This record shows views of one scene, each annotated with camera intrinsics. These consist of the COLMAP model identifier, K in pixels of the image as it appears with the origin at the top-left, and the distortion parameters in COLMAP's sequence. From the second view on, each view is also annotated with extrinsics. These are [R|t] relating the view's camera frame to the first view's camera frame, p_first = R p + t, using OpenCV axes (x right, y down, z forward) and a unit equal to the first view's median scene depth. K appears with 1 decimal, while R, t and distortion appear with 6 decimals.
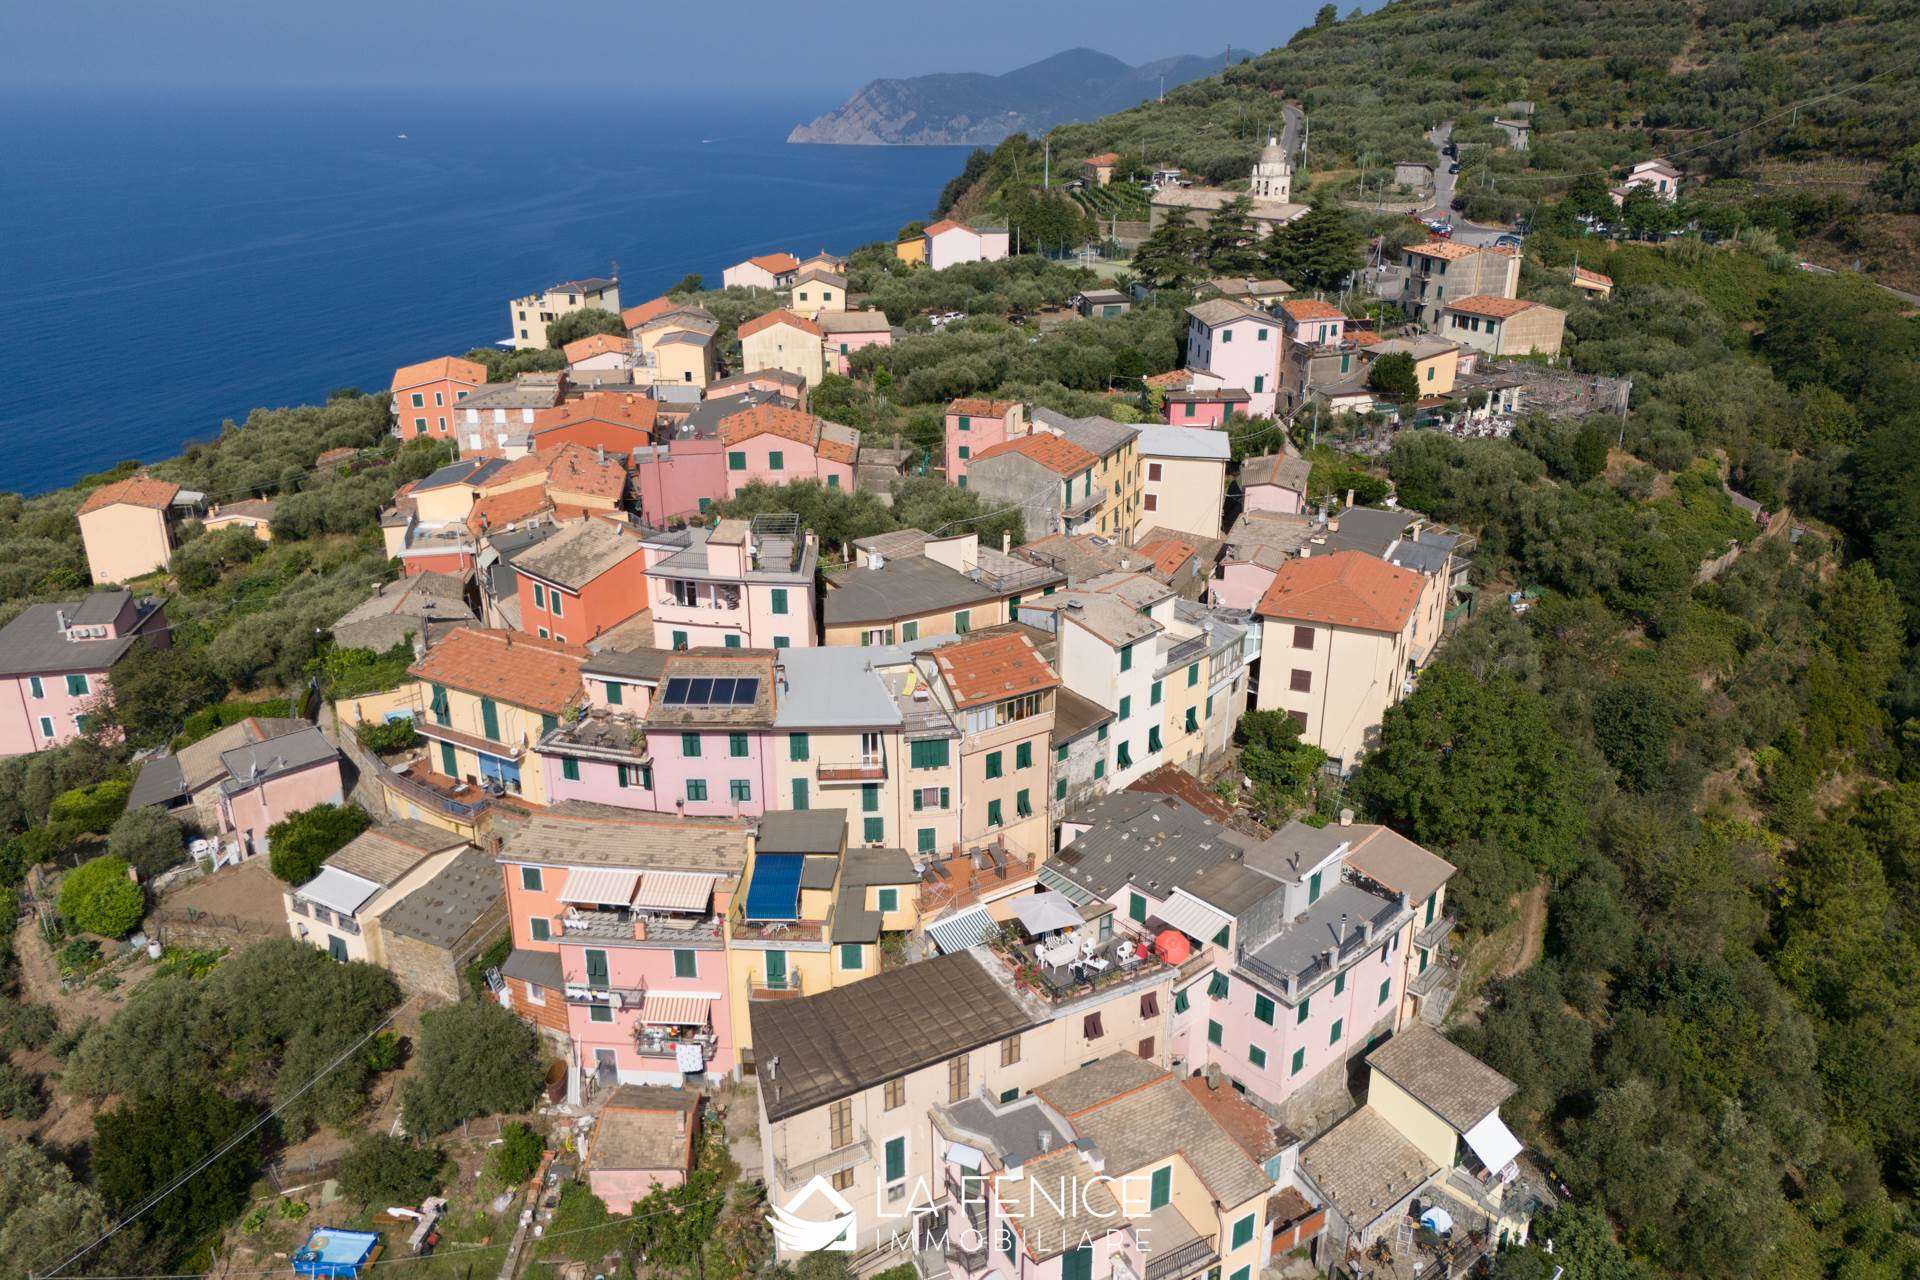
lens RADIAL K [[1417.6, 0, 964.4], [0, 1417.6, 613.9], [0, 0, 1]] dist [0.081601, -0.091843]
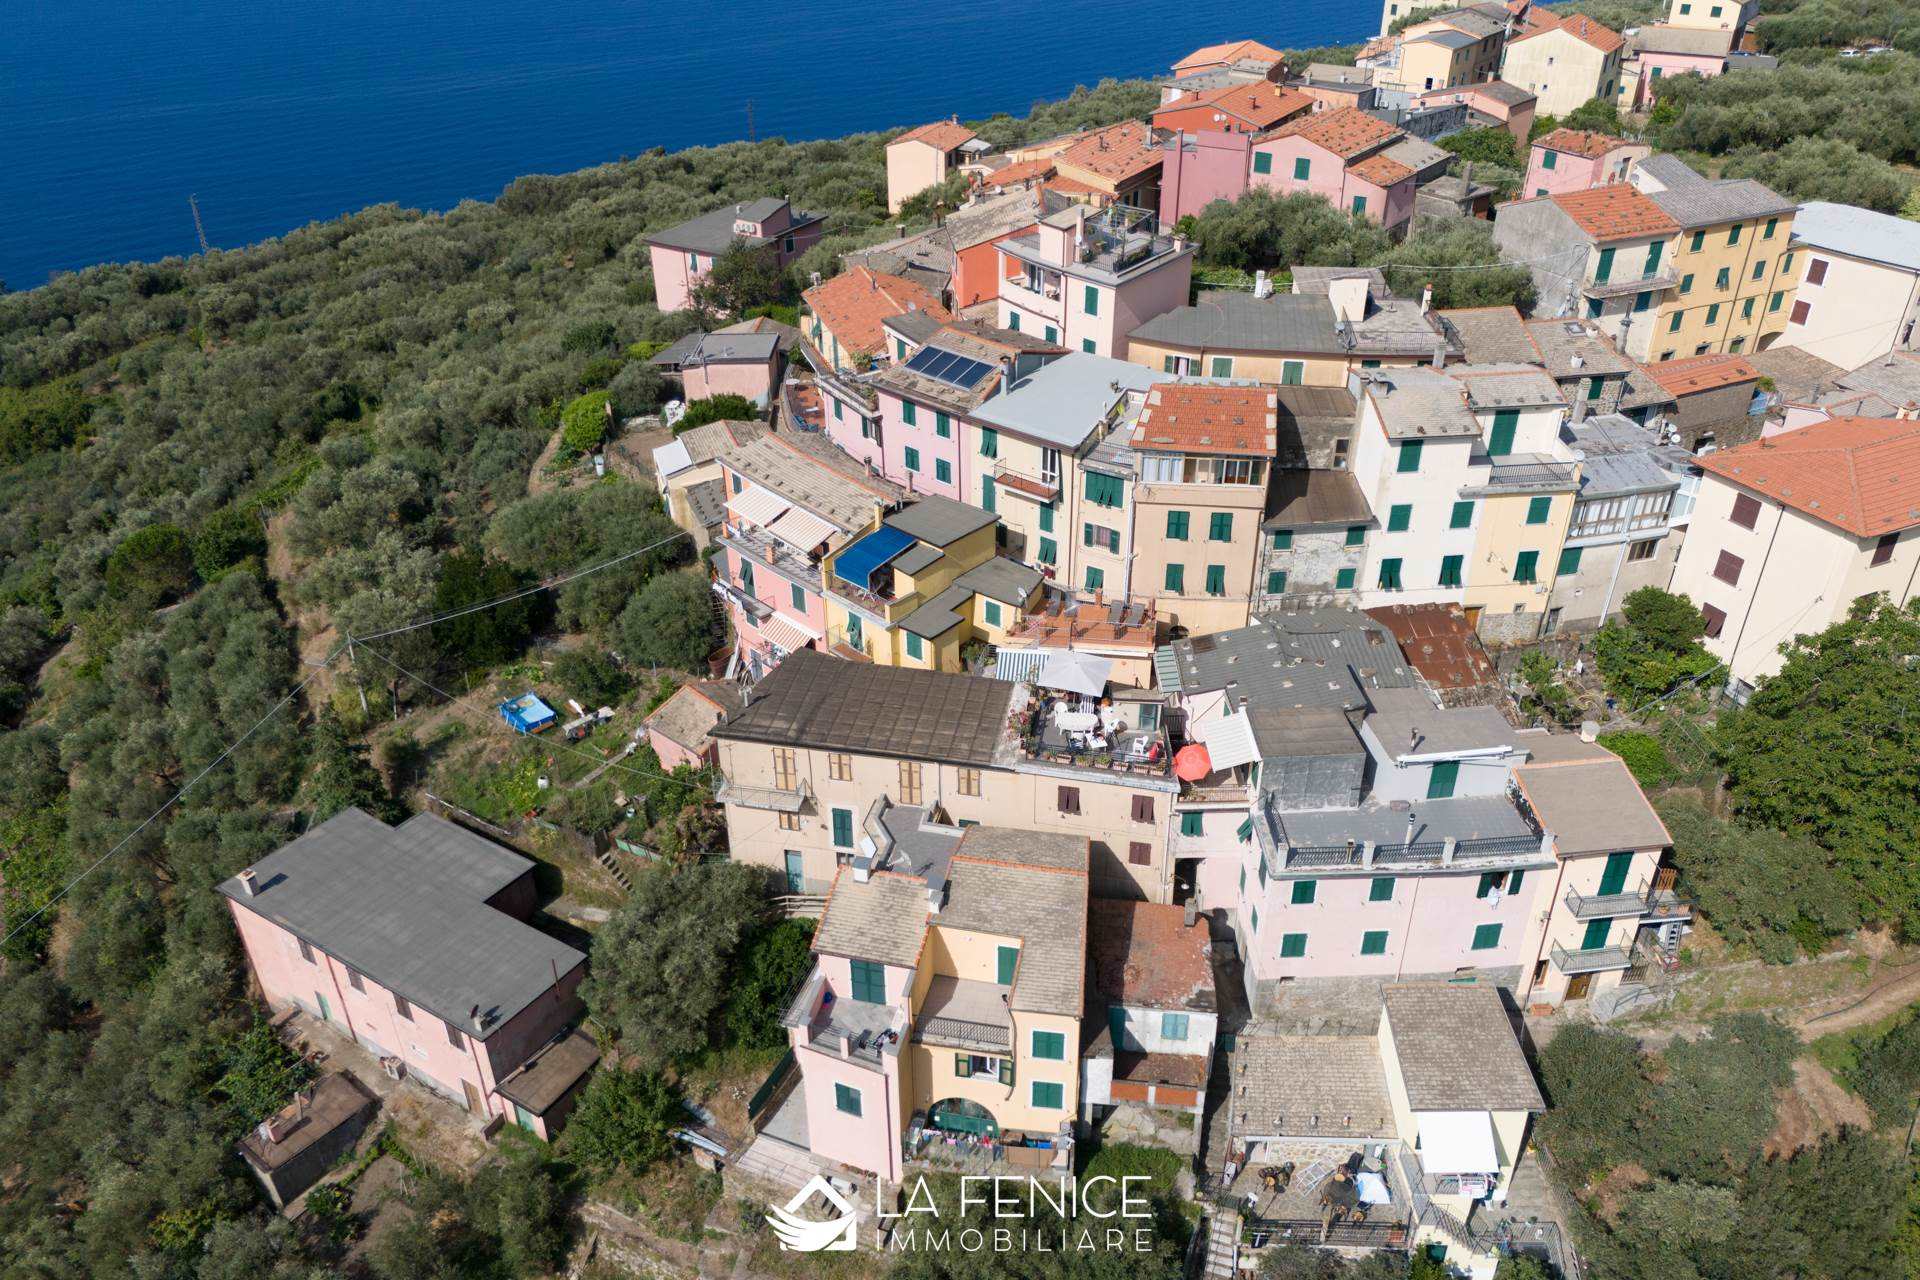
lens RADIAL K [[1413.4, 0, 966.0], [0, 1413.4, 639.8], [0, 0, 1]] dist [0.074104, -0.075445]
pose [[0.757124, 0.340766, -0.557353, 0.375131], [-0.225153, 0.937015, 0.267038, -0.028540], [0.613245, -0.076691, 0.786161, 0.177786]]
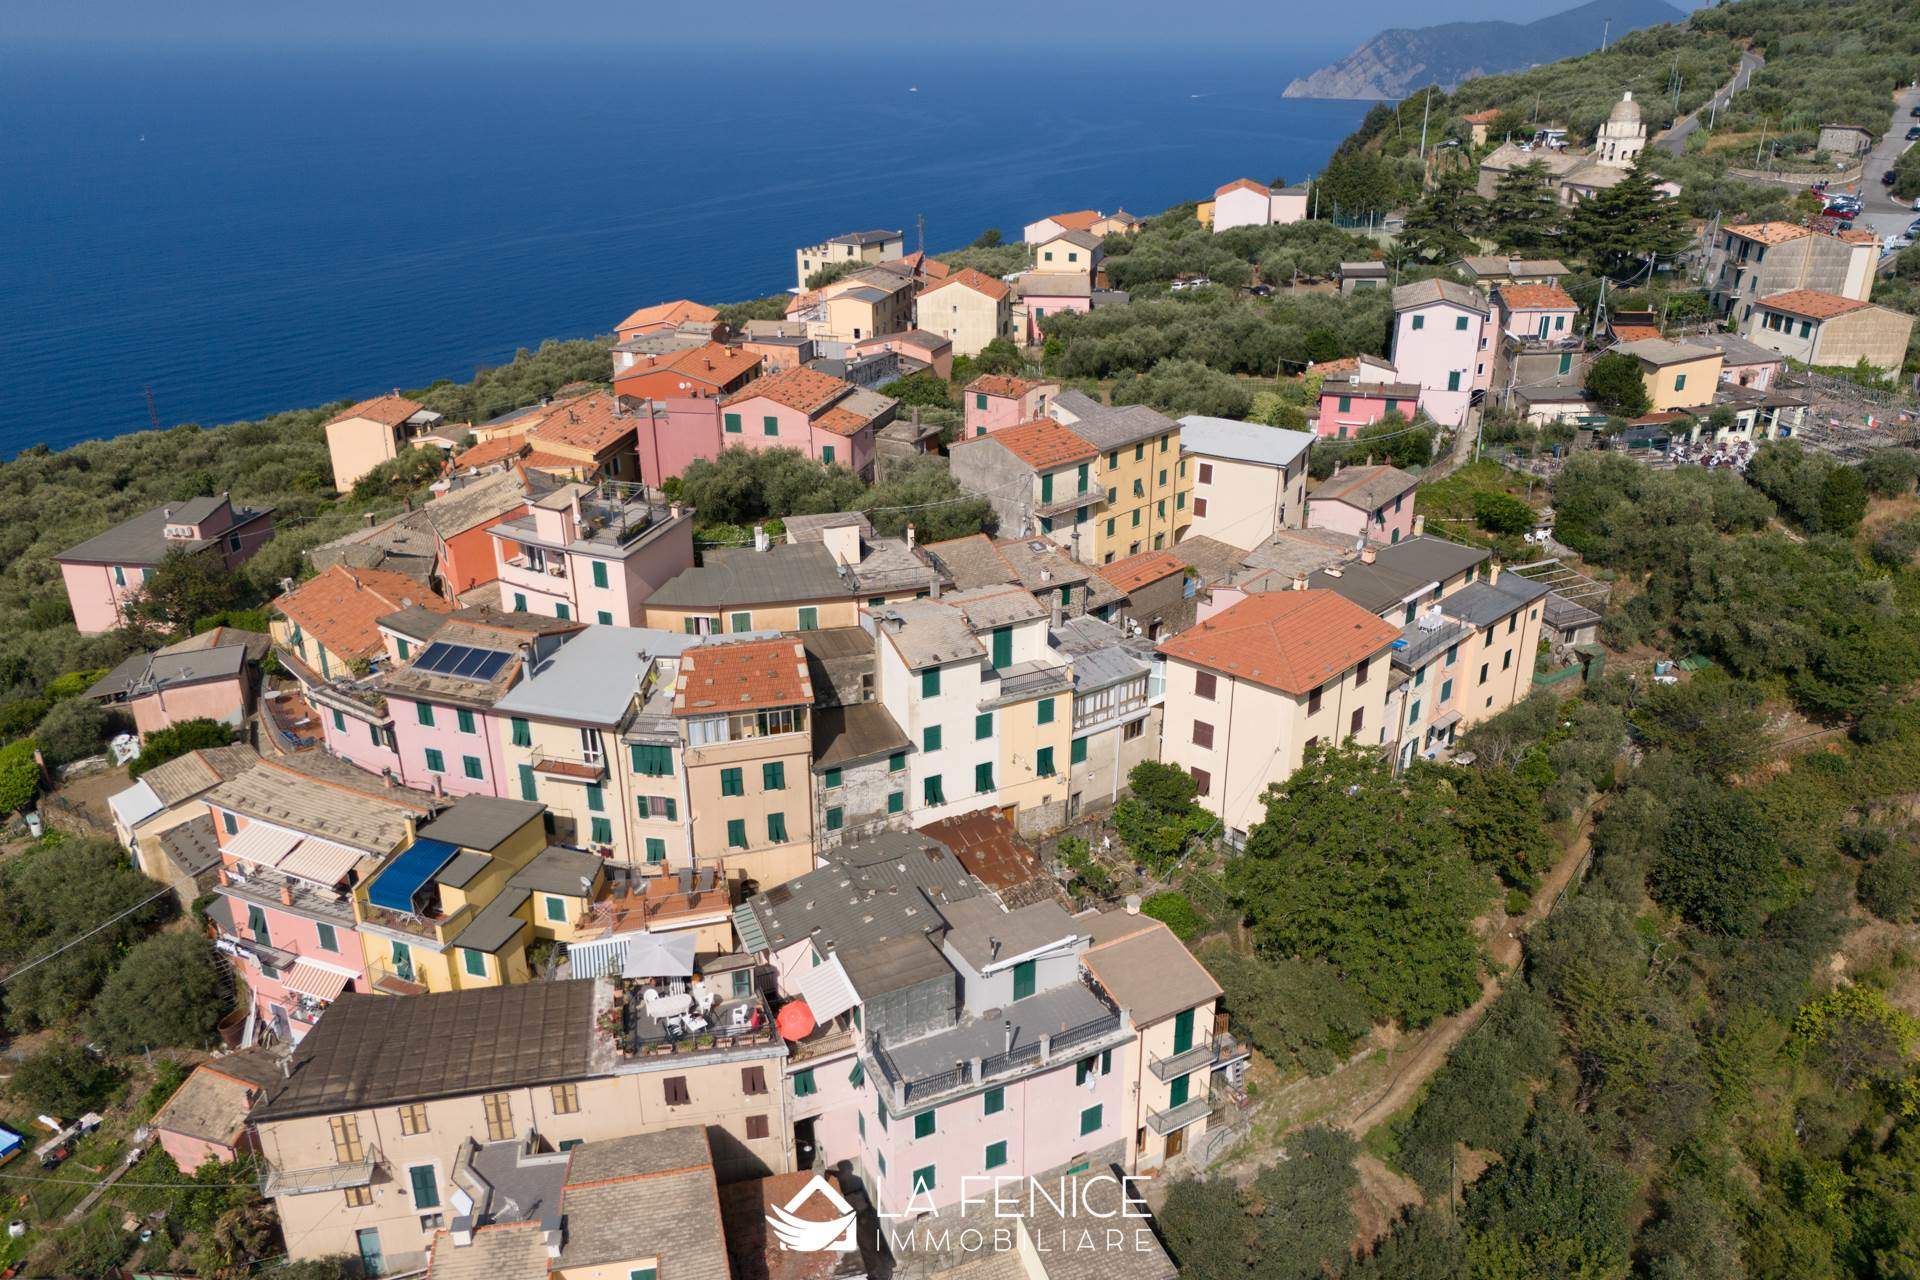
lens RADIAL K [[1413.4, 0, 966.0], [0, 1413.4, 639.8], [0, 0, 1]] dist [0.074104, -0.075445]
pose [[0.947534, 0.124521, -0.294404, 0.355018], [-0.111184, 0.991884, 0.061681, -0.047469], [0.299695, -0.025712, 0.953689, 0.154890]]
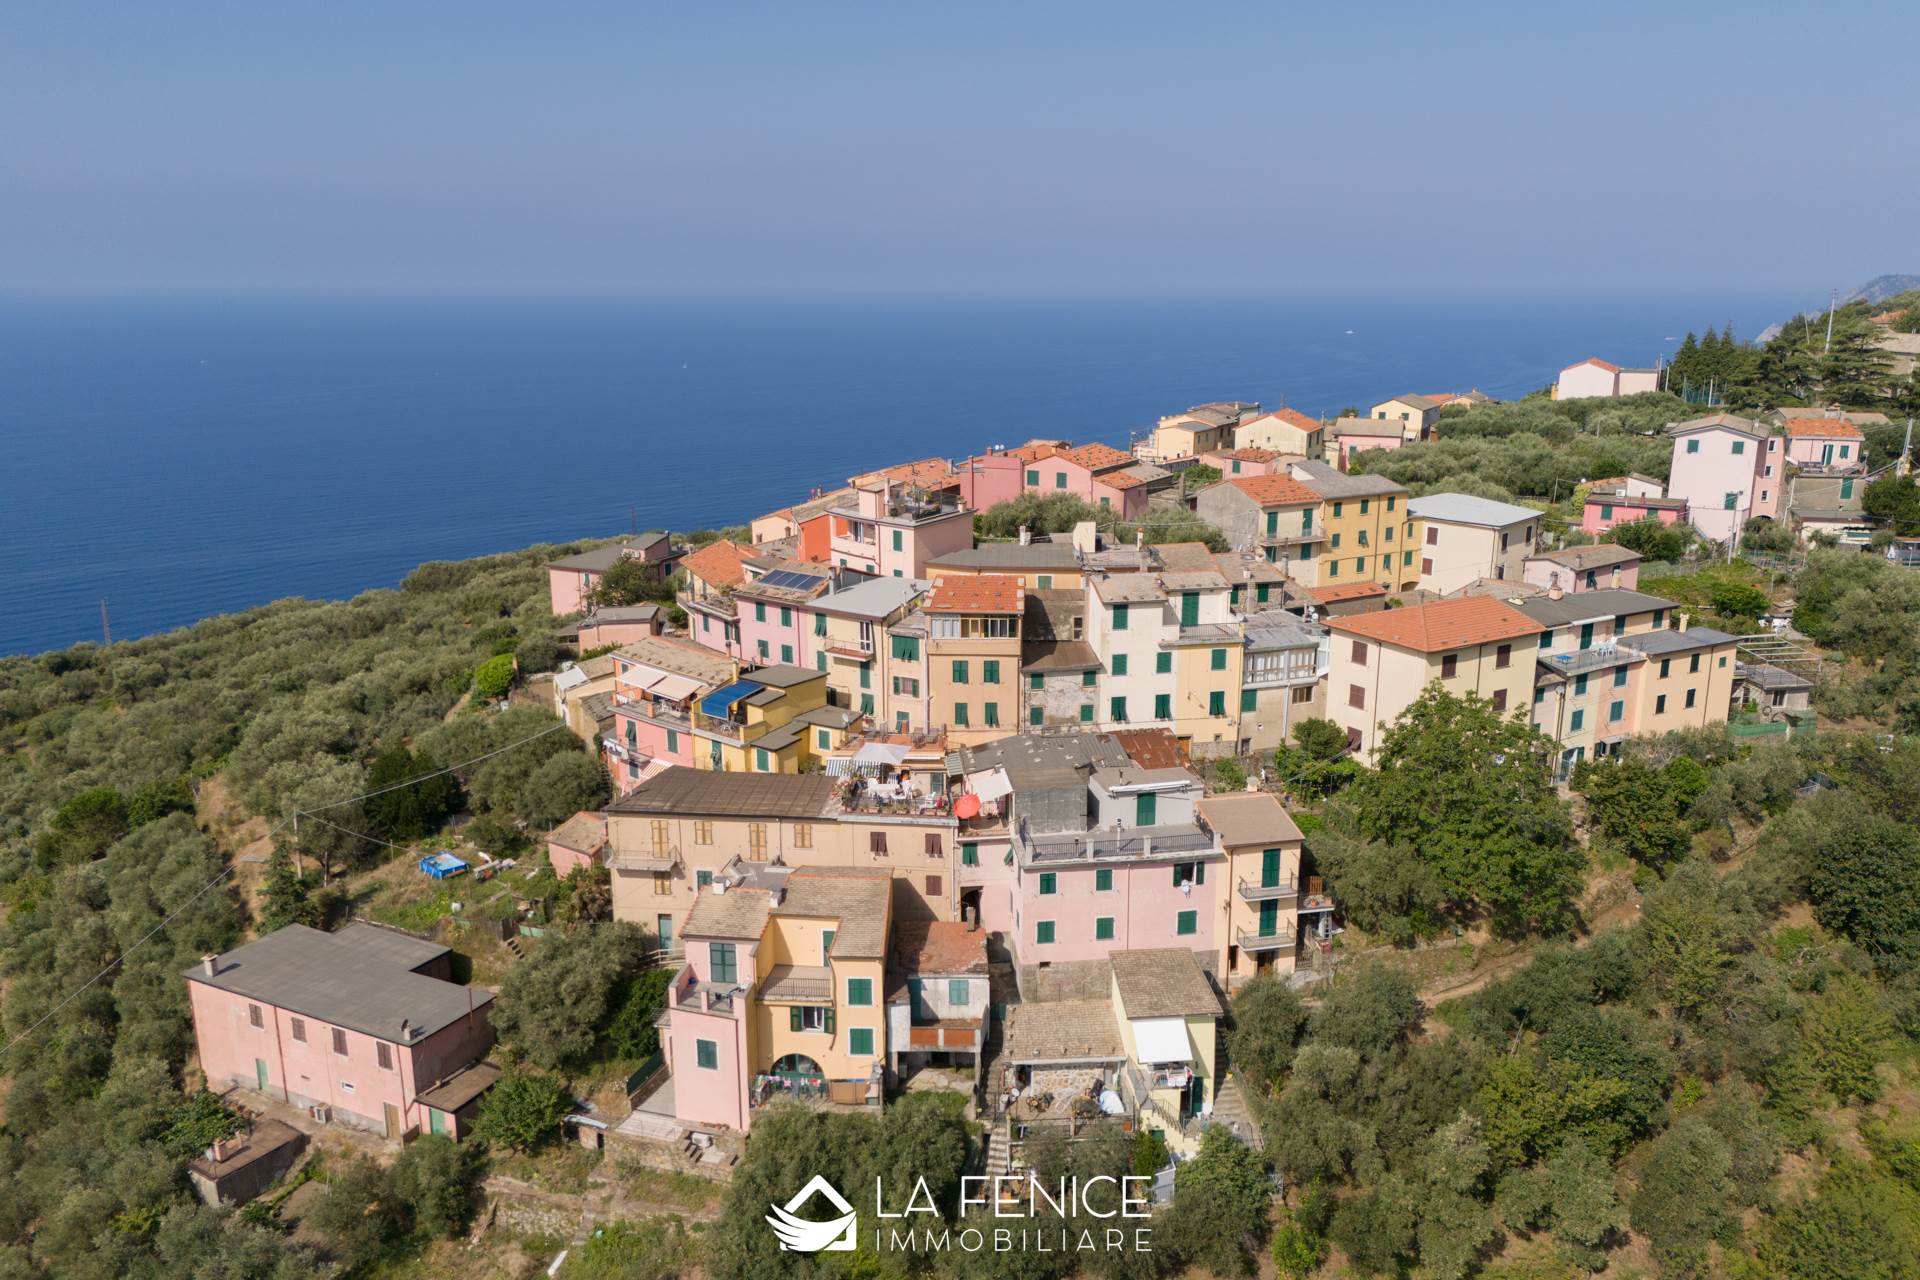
lens RADIAL K [[1413.4, 0, 966.0], [0, 1413.4, 639.8], [0, 0, 1]] dist [0.074104, -0.075445]
pose [[0.815298, 0.142668, -0.561190, 0.590854], [-0.203667, 0.977898, -0.047283, 0.115632], [0.542041, 0.152845, 0.826335, 0.002806]]
